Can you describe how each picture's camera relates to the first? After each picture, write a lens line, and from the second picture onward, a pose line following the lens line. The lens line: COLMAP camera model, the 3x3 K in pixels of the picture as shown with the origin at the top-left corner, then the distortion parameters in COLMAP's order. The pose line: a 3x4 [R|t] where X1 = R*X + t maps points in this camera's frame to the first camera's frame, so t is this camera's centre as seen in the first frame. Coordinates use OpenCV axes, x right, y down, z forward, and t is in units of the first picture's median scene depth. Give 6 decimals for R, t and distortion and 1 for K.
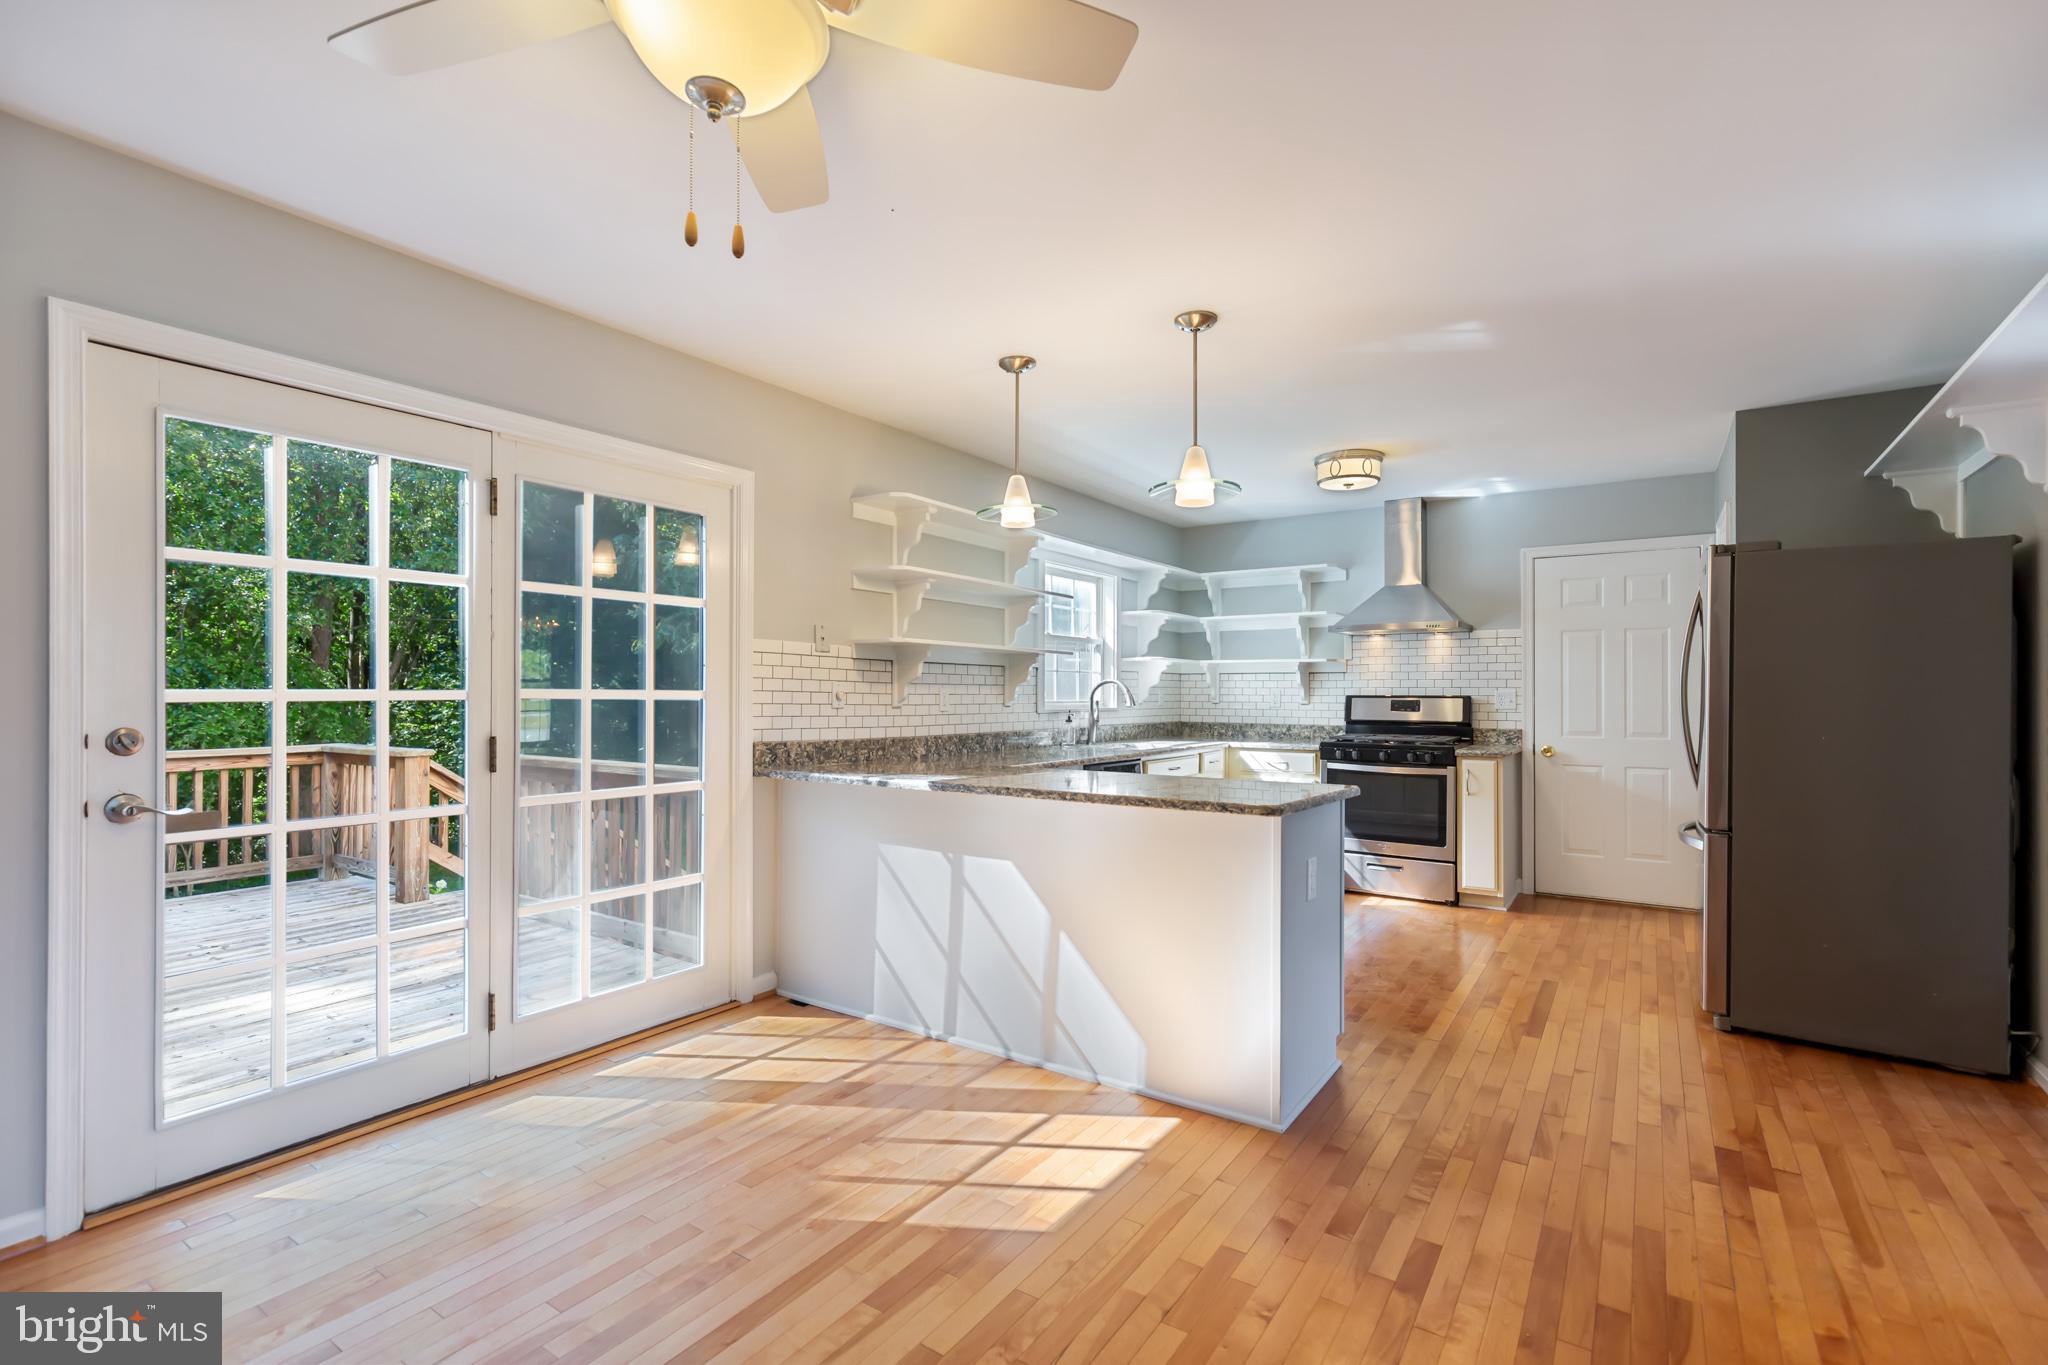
lens RADIAL K [[927.2, 0, 1016.9], [0, 927.2, 687.5], [0, 0, 1]] dist [0.005250, 0.000695]
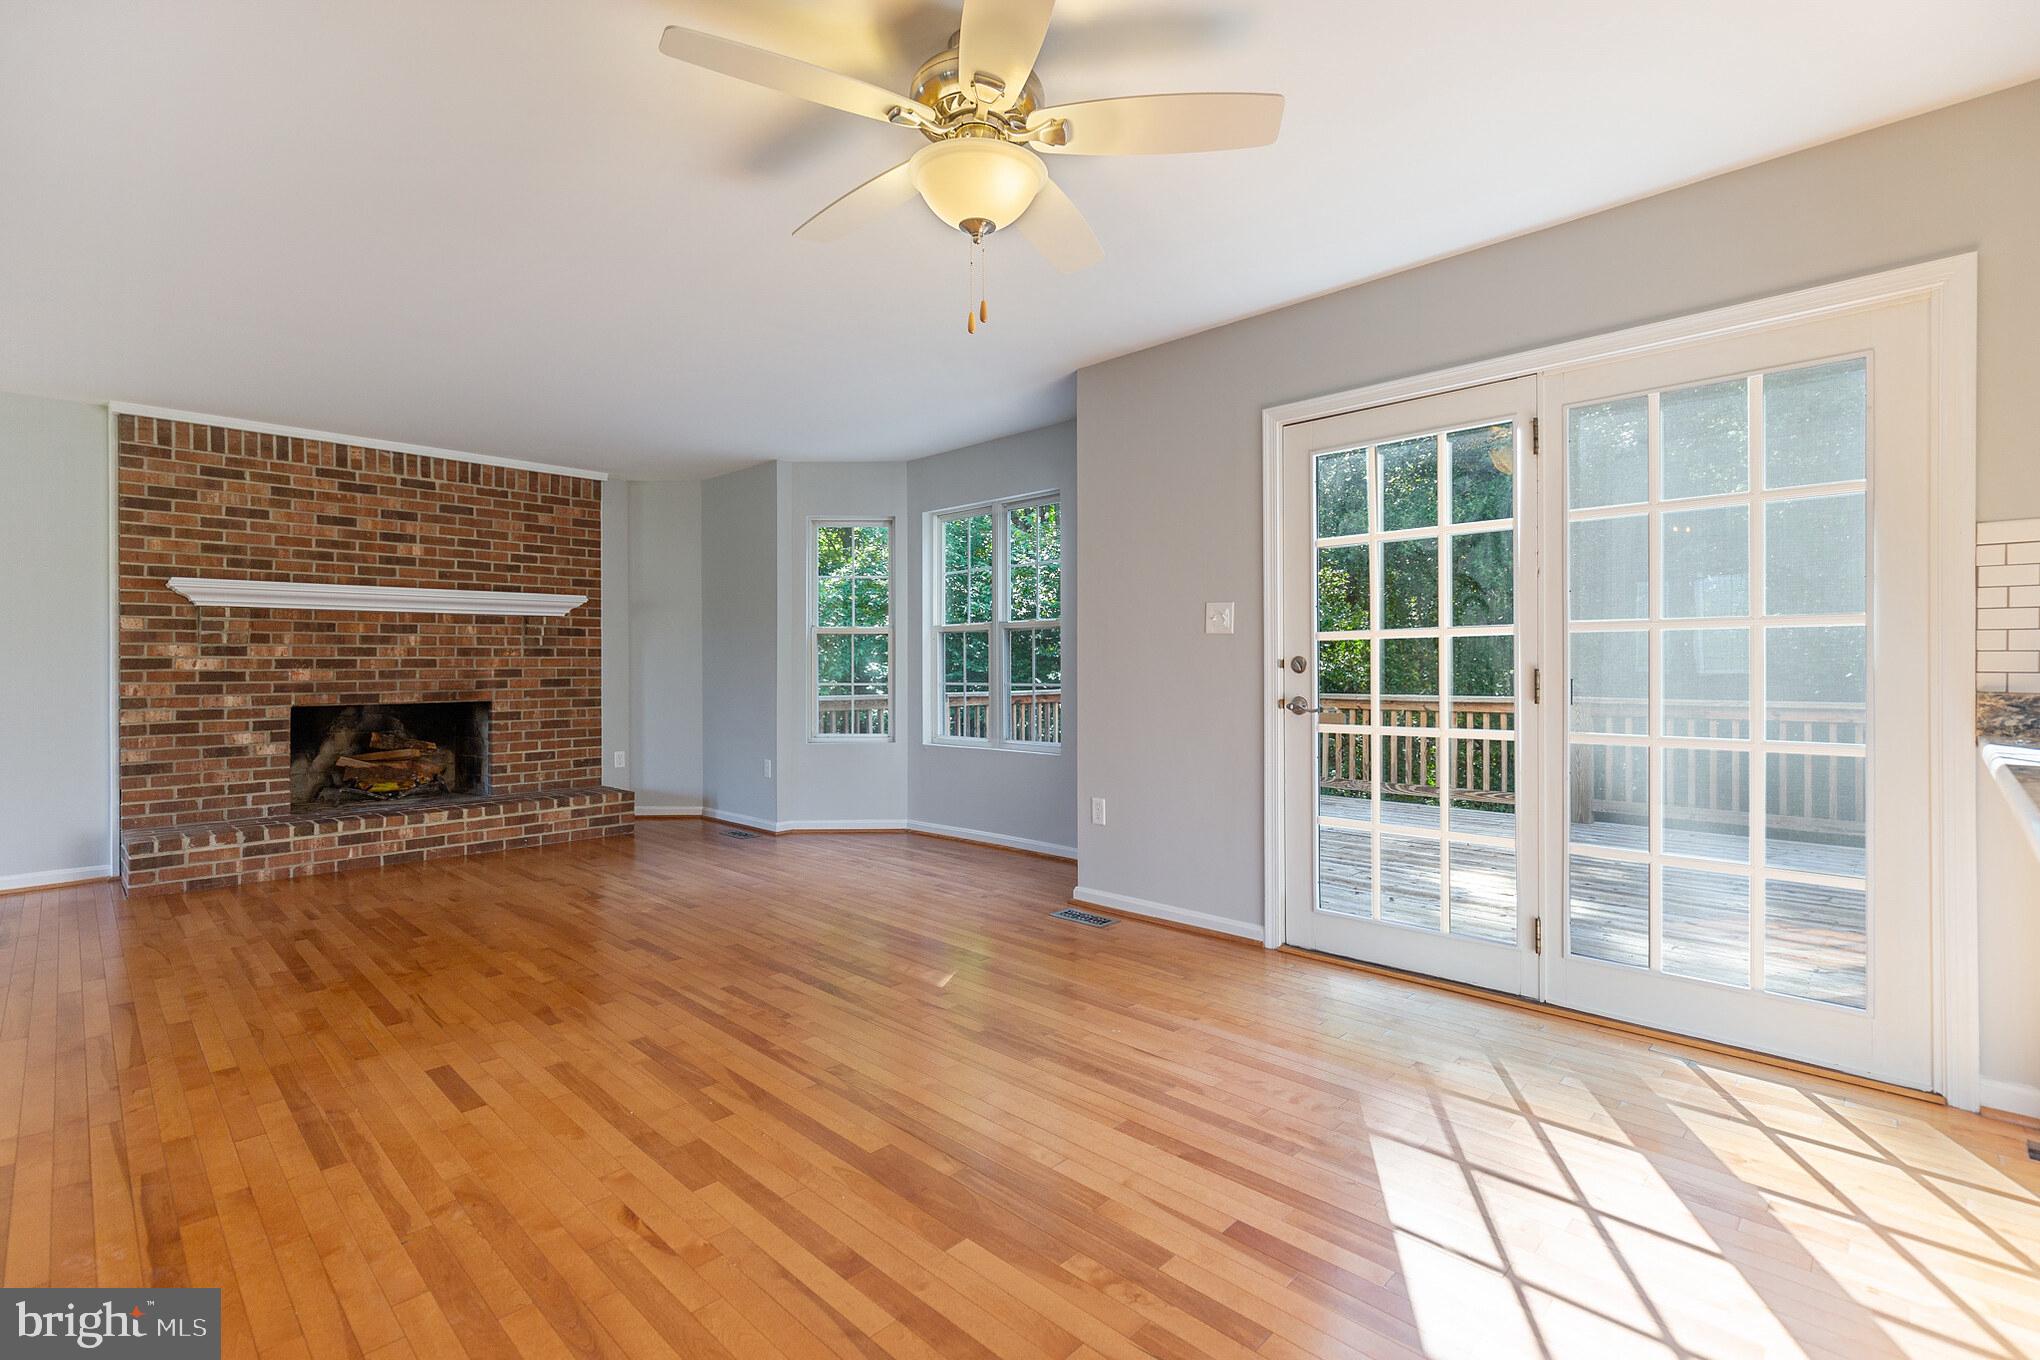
lens RADIAL K [[923.2, 0, 1023.6], [0, 923.2, 667.8], [0, 0, 1]] dist [0.008338, -0.000082]
pose [[-0.167551, 0.000419, -0.985863, 0.294204], [0.012268, 0.999923, -0.001660, 0.024765], [0.985787, -0.012373, -0.167543, 0.330310]]
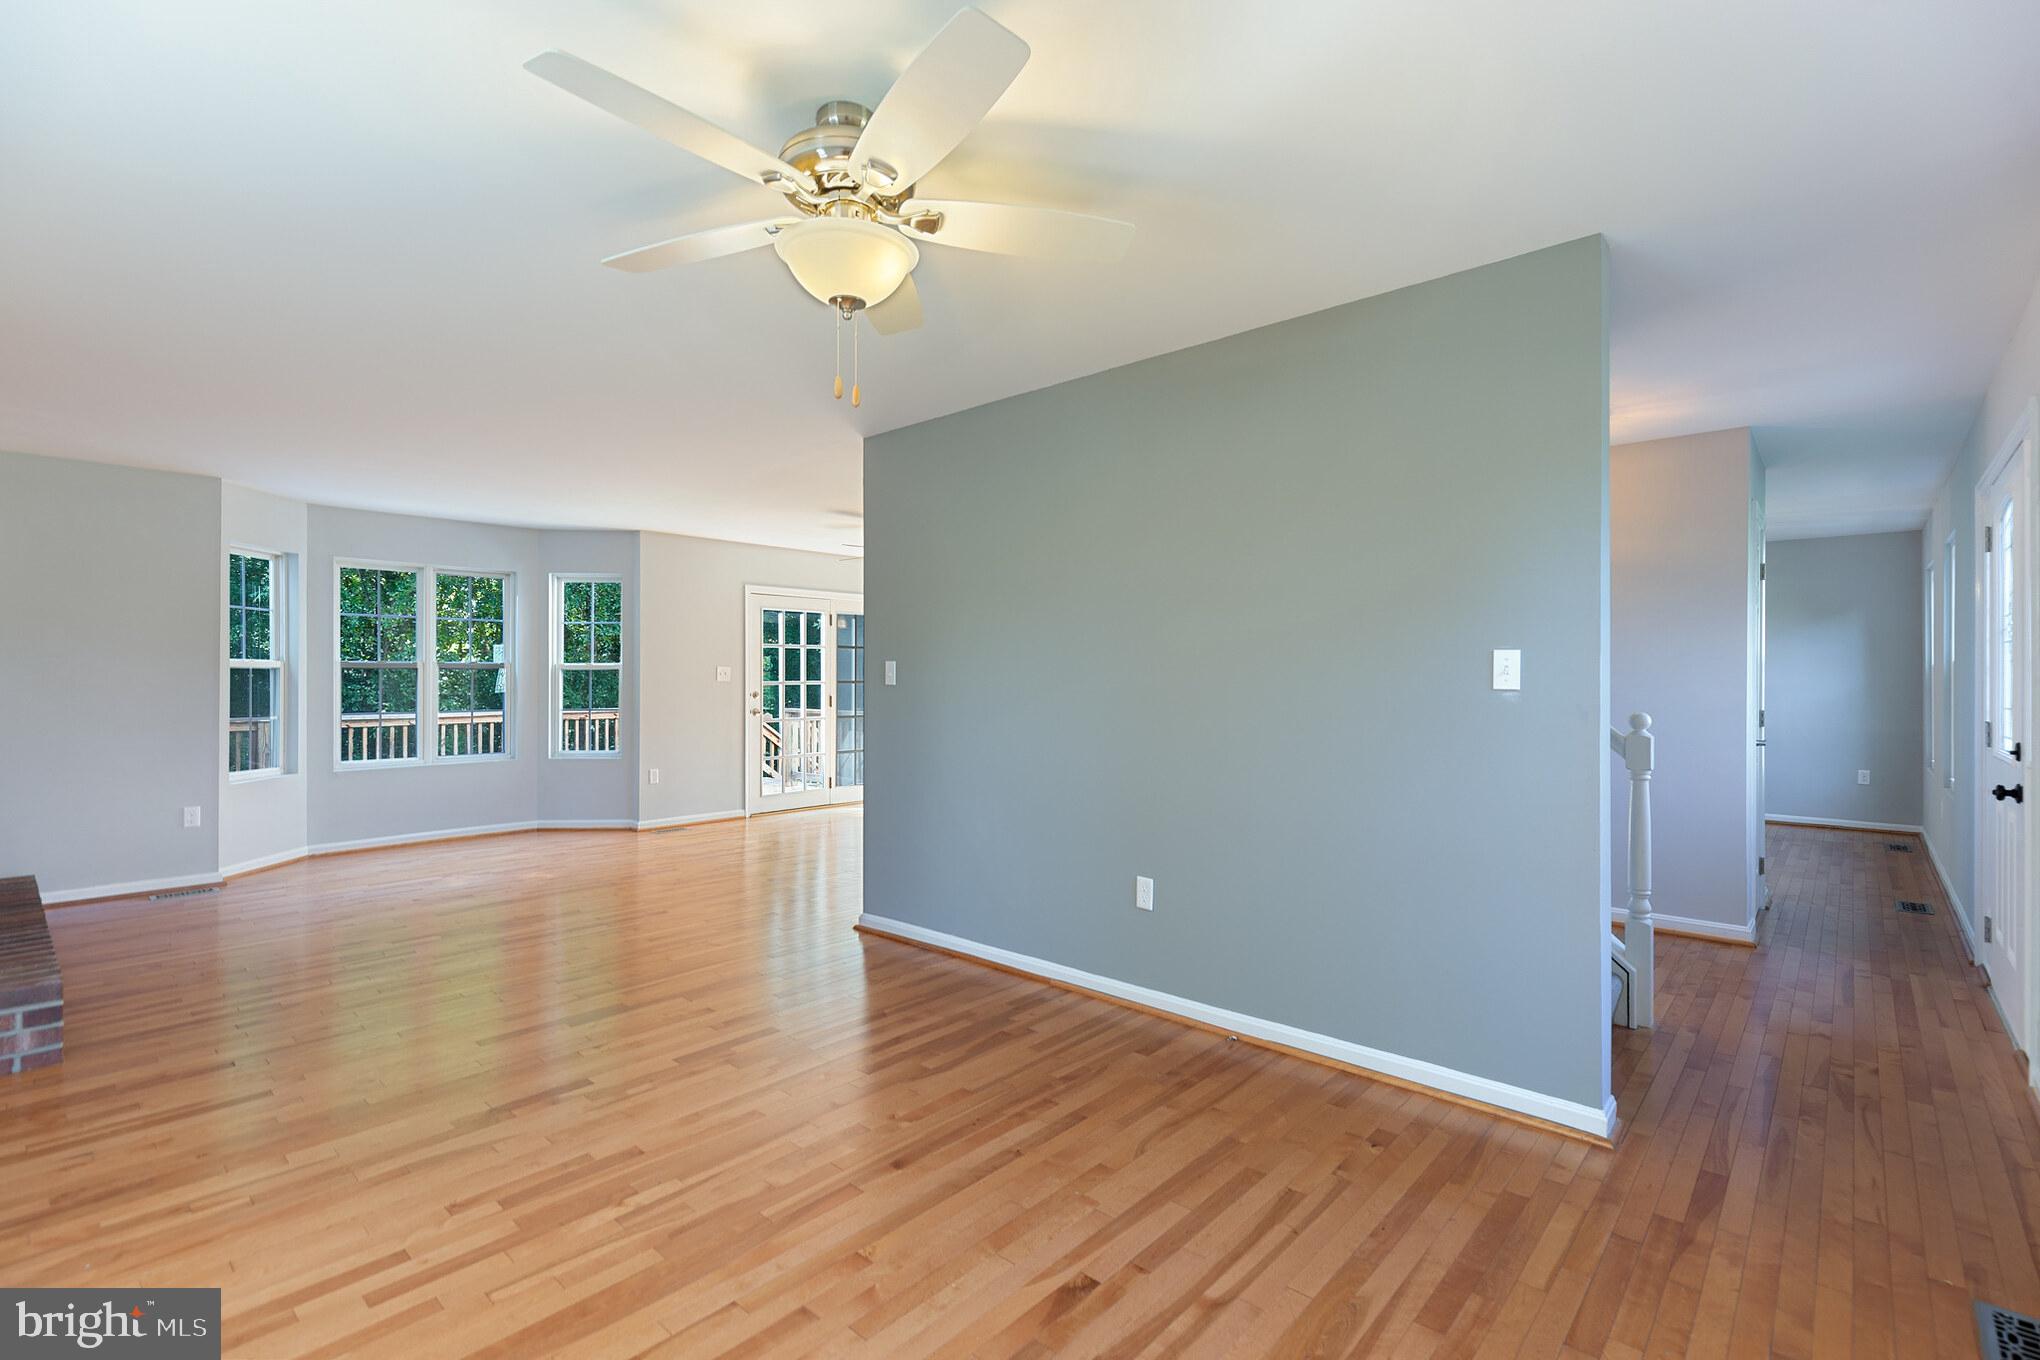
lens RADIAL K [[923.2, 0, 1018.9], [0, 923.2, 675.3], [0, 0, 1]] dist [0.008338, -0.000082]
pose [[0.991810, 0.000107, -0.127721, 0.257652], [0.000560, 0.999986, 0.005184, -0.017927], [0.127720, -0.005213, 0.991797, -1.104187]]
